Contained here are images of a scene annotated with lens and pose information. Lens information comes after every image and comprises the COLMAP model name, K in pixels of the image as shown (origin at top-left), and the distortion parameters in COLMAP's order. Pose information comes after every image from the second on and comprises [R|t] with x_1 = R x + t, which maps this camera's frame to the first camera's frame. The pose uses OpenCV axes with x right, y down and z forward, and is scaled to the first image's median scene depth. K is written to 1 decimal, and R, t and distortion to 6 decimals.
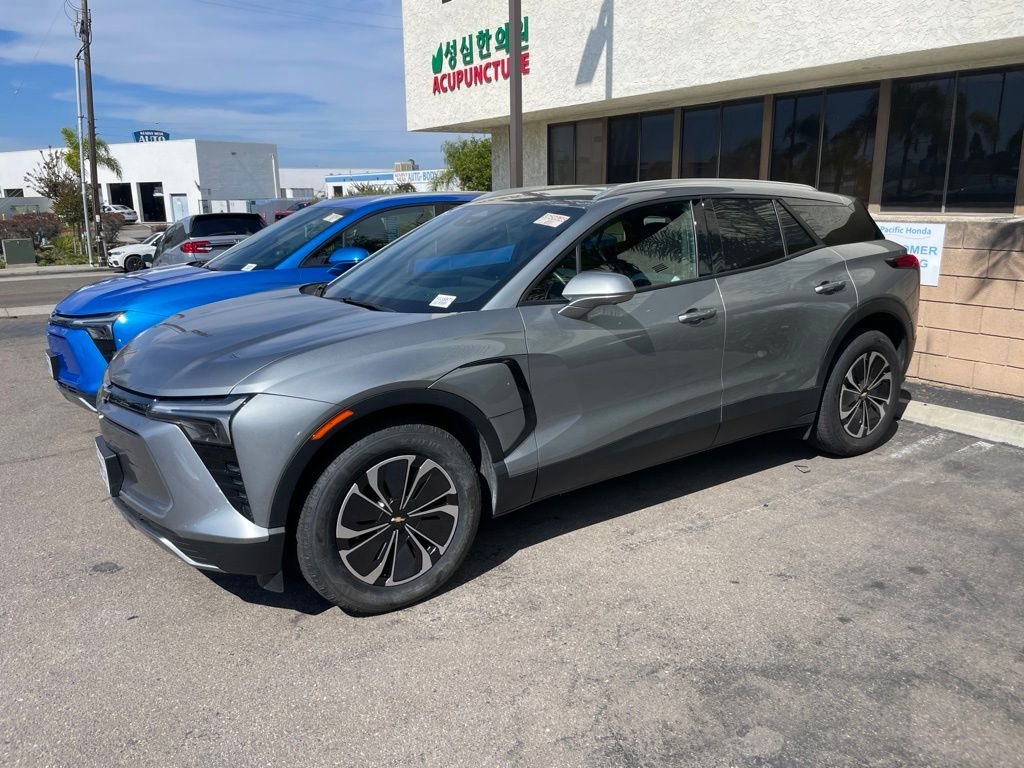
lens RADIAL K [[779.0, 0, 506.4], [0, 779.0, 387.0], [0, 0, 1]] dist [0.078830, -0.110955]
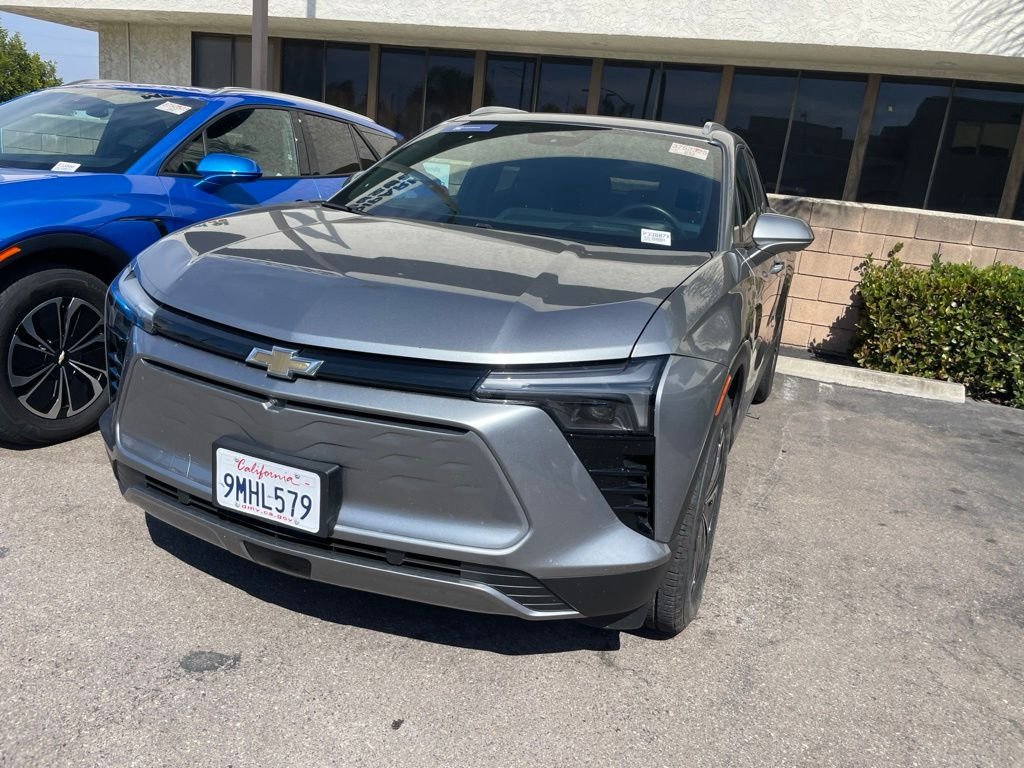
lens RADIAL K [[779.0, 0, 524.1], [0, 779.0, 390.4], [0, 0, 1]] dist [0.078830, -0.110955]
pose [[0.816086, -0.052034, 0.575583, -0.546506], [0.019114, 0.997824, 0.063106, -0.004467], [-0.577614, -0.040498, 0.815305, 0.334784]]
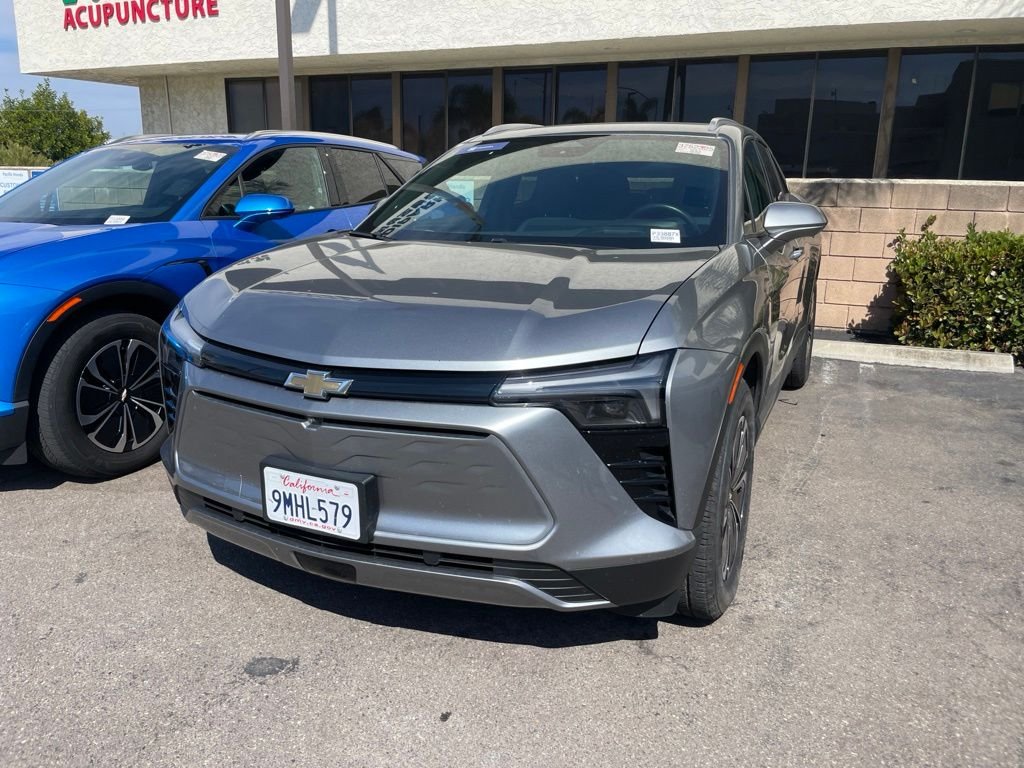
lens RADIAL K [[779.0, 0, 506.3], [0, 779.0, 373.9], [0, 0, 1]] dist [0.078830, -0.110955]
pose [[0.854279, -0.099810, 0.510142, -0.547393], [0.098533, 0.994693, 0.029610, -0.003858], [-0.510390, 0.024971, 0.859580, 0.301534]]
